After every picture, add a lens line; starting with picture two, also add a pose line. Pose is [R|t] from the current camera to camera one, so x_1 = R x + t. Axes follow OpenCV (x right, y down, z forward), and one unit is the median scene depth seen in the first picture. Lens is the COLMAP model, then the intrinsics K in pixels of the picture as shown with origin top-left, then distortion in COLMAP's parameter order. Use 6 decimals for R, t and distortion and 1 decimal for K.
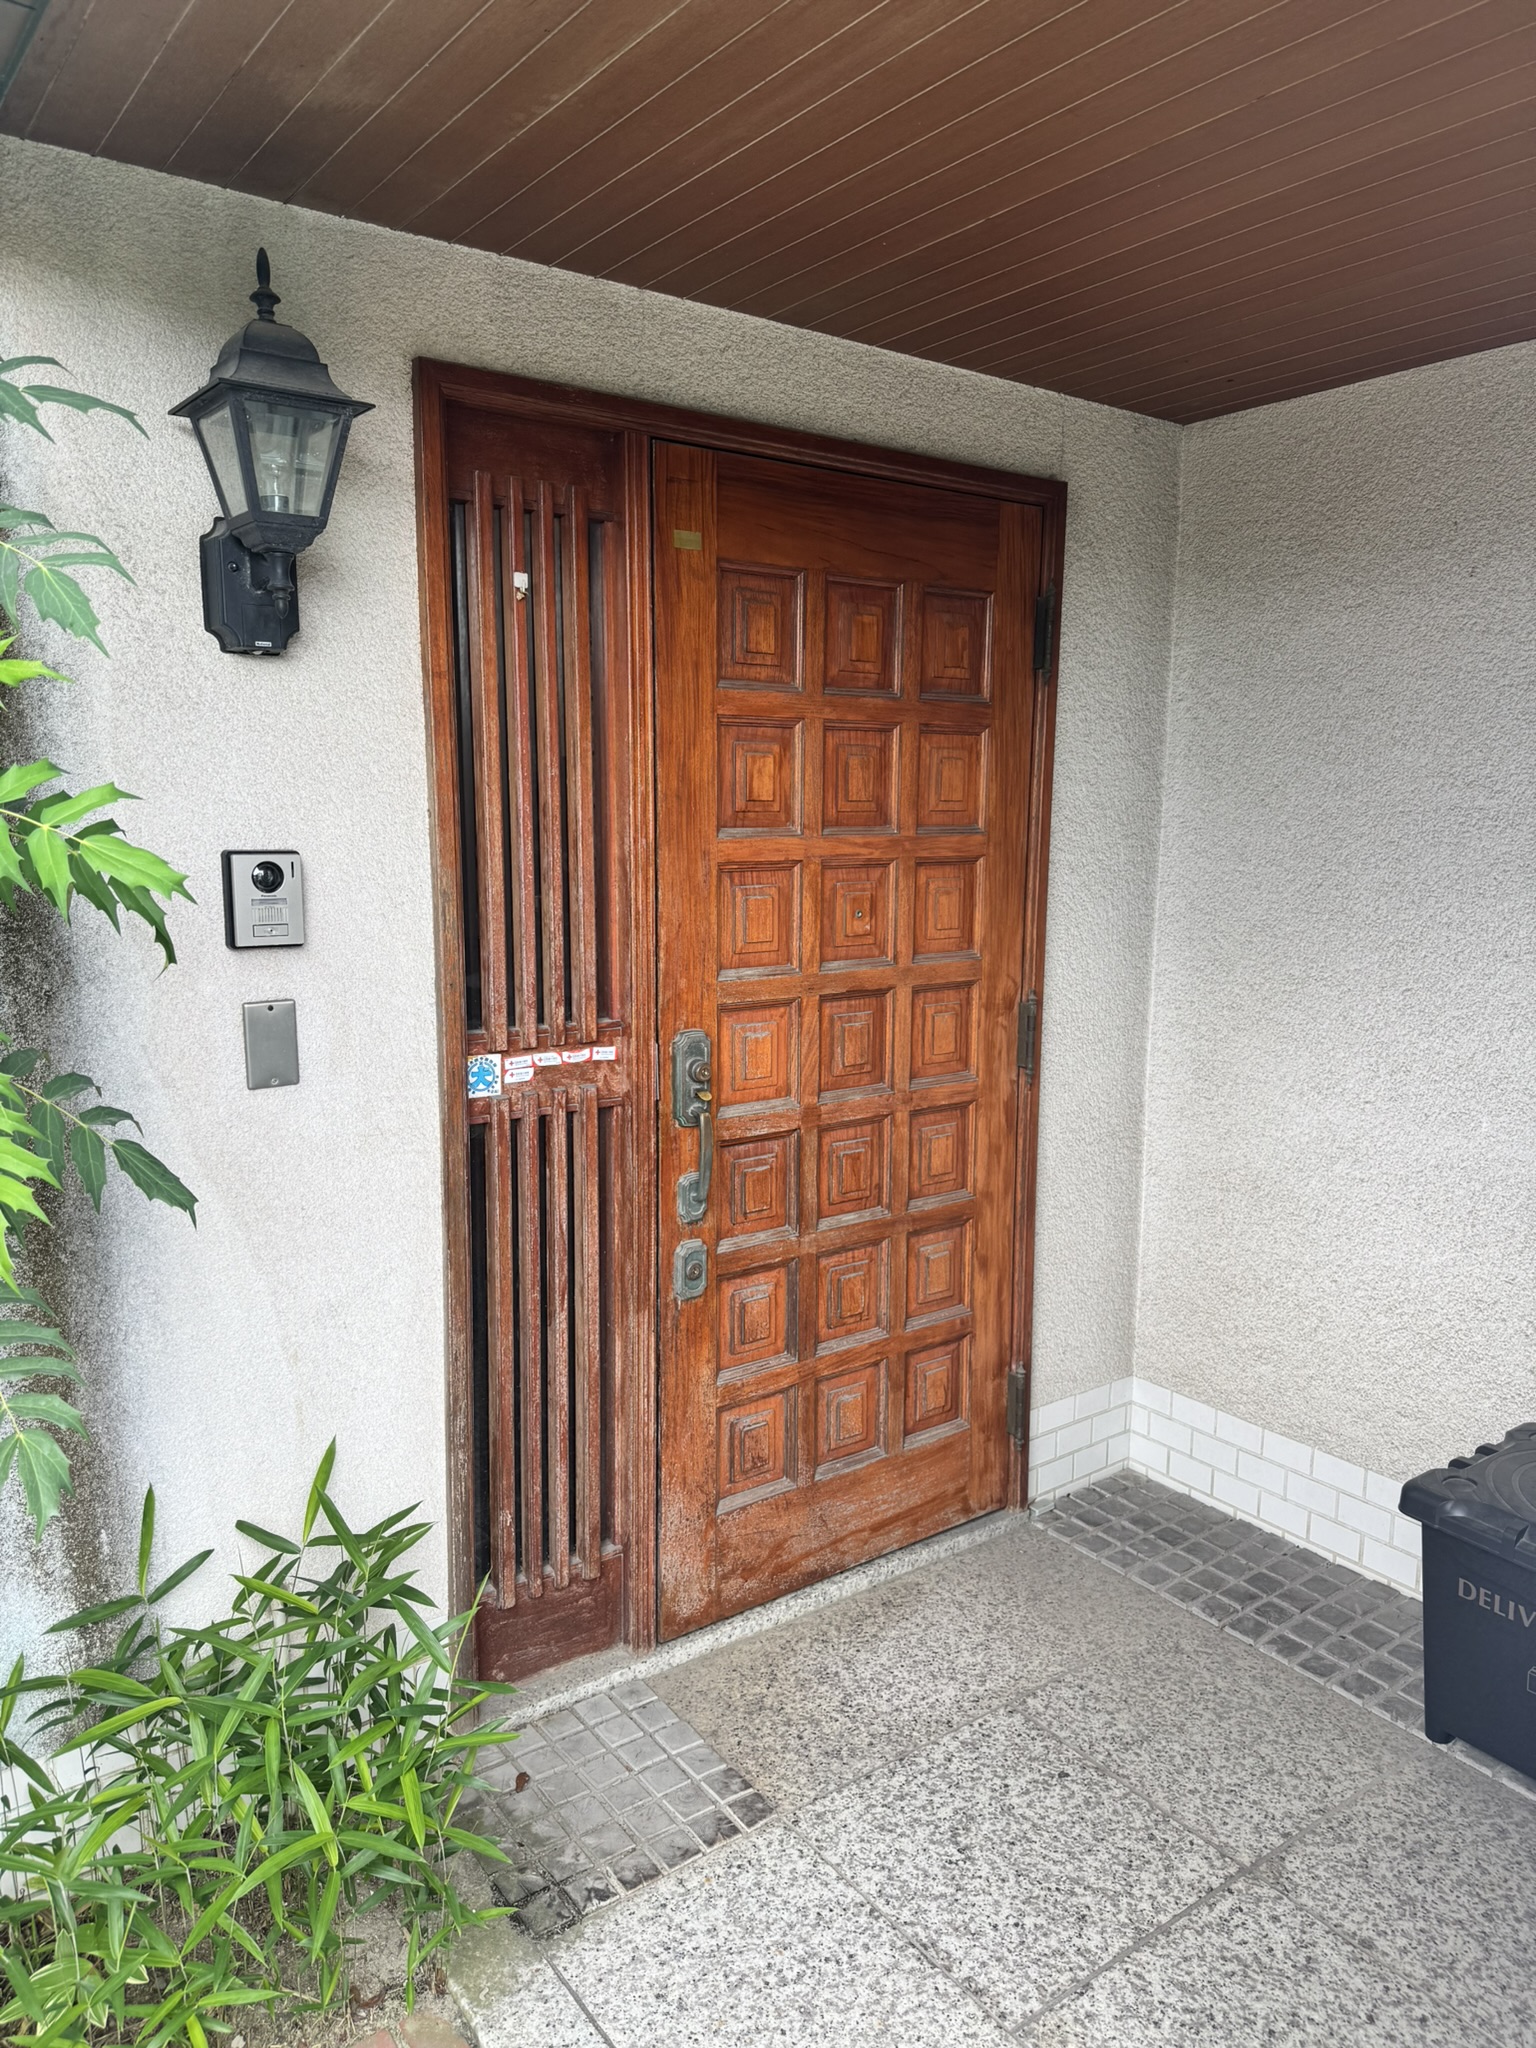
lens RADIAL K [[1446.2, 0, 766.3], [0, 1446.2, 1028.6], [0, 0, 1]] dist [-0.054841, 0.008818]
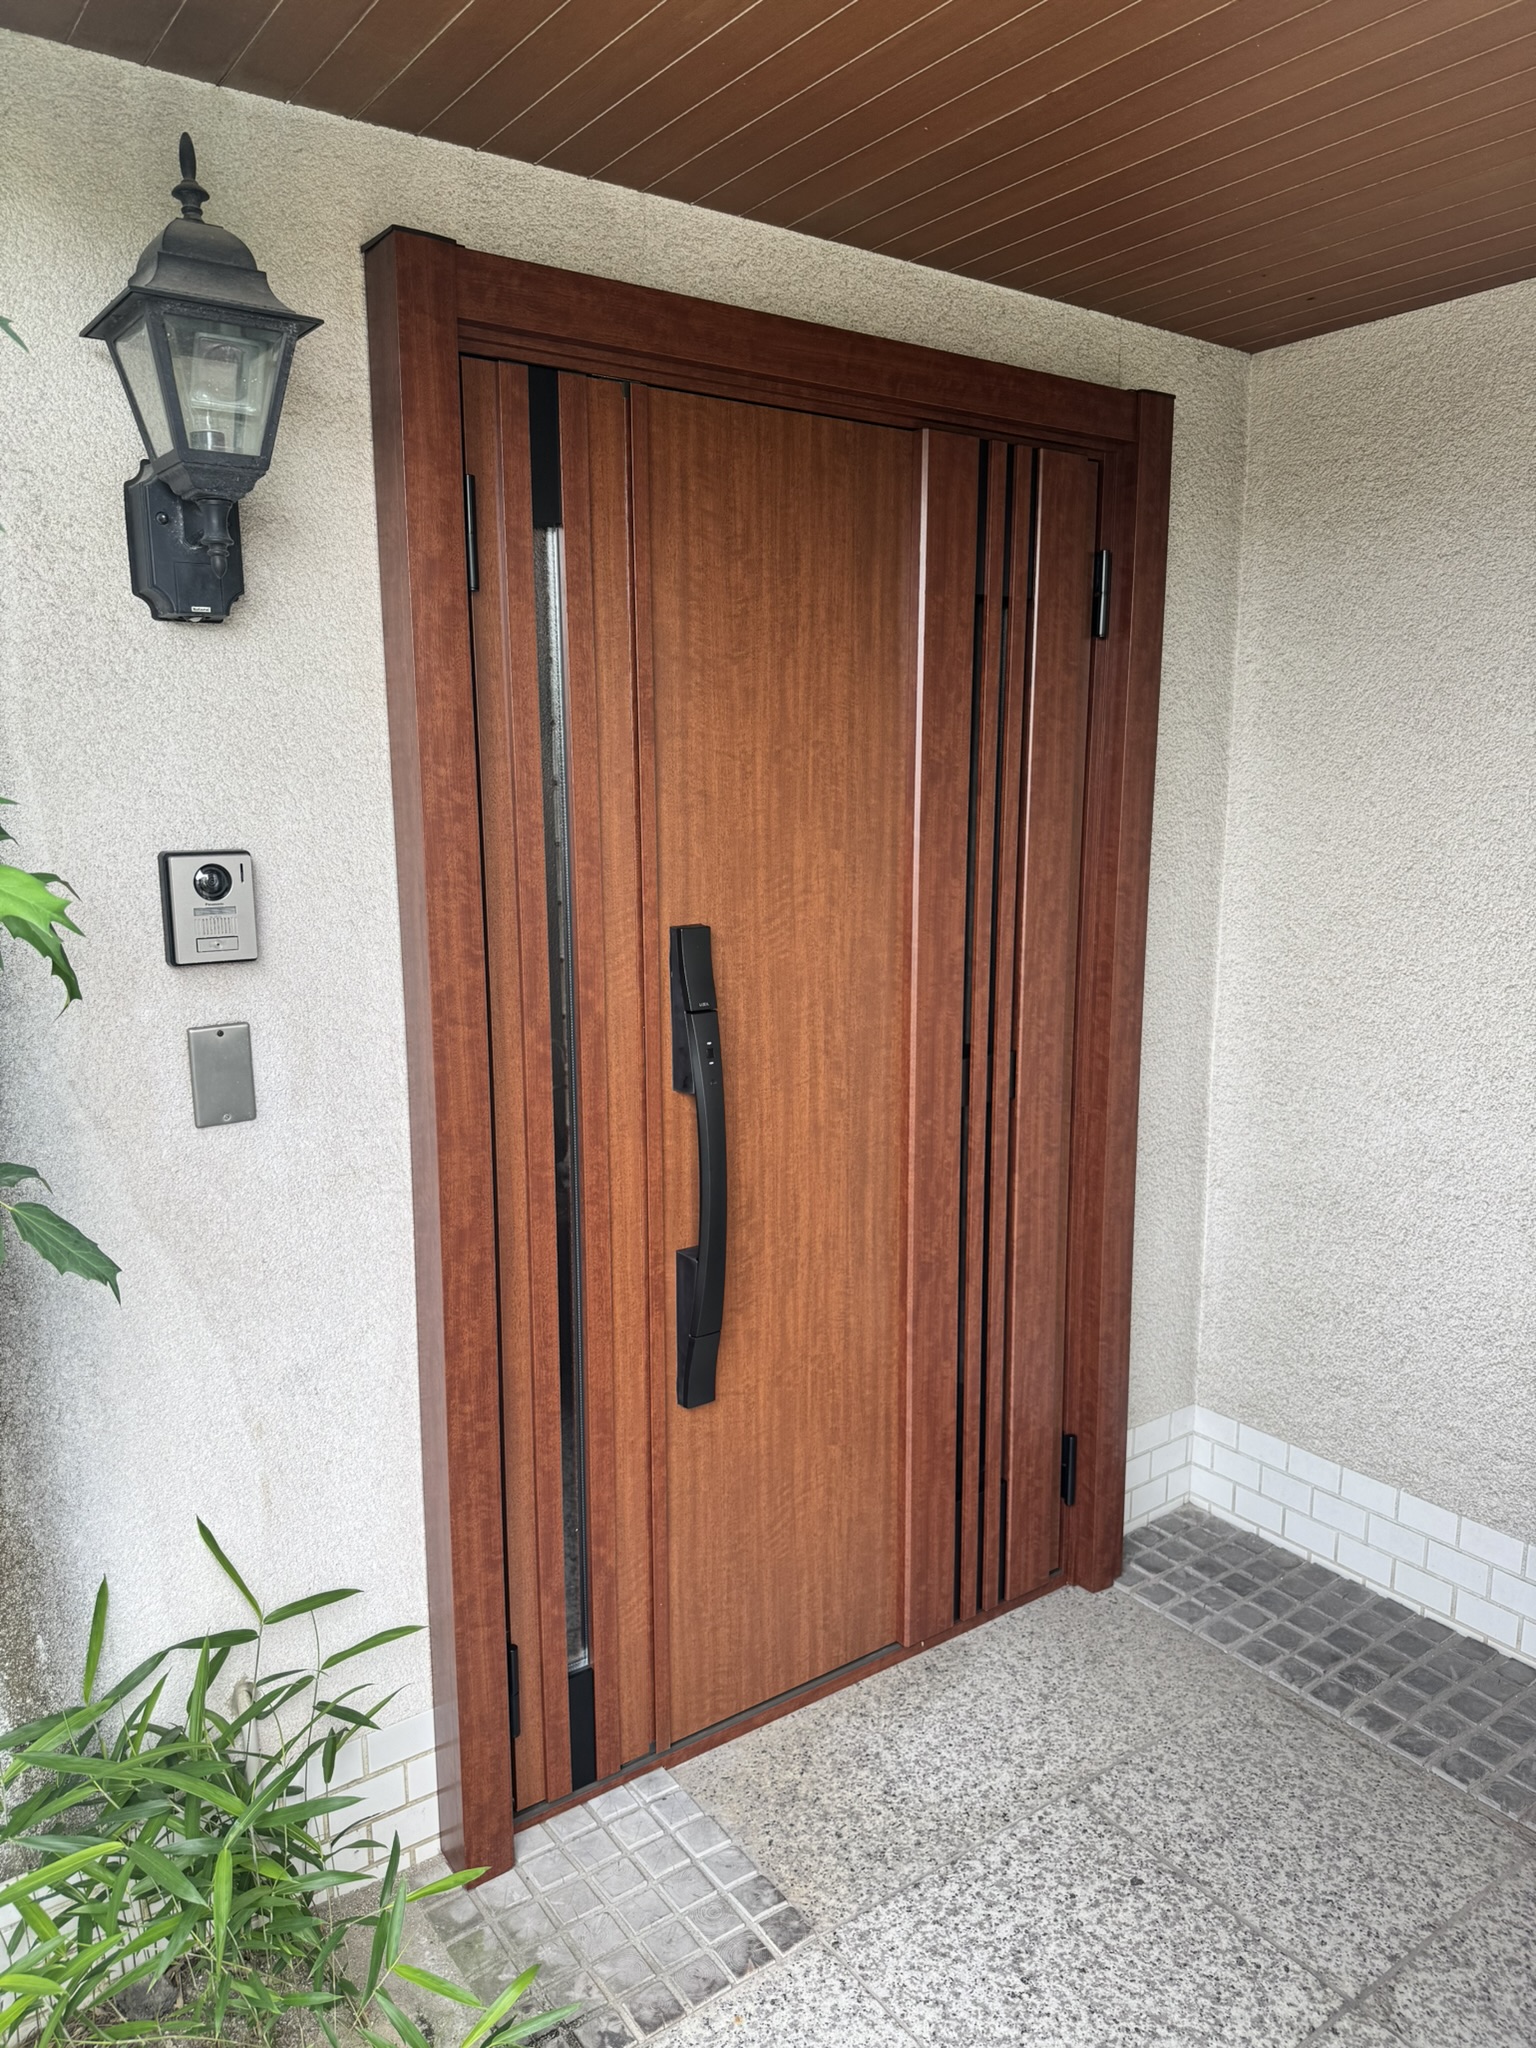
lens RADIAL K [[1446.2, 0, 770.6], [0, 1446.2, 1021.0], [0, 0, 1]] dist [-0.054841, 0.008818]
pose [[0.999921, -0.009349, -0.008448, -0.006992], [0.009501, 0.999791, 0.018120, -0.030656], [0.008277, -0.018199, 0.999800, 0.127823]]
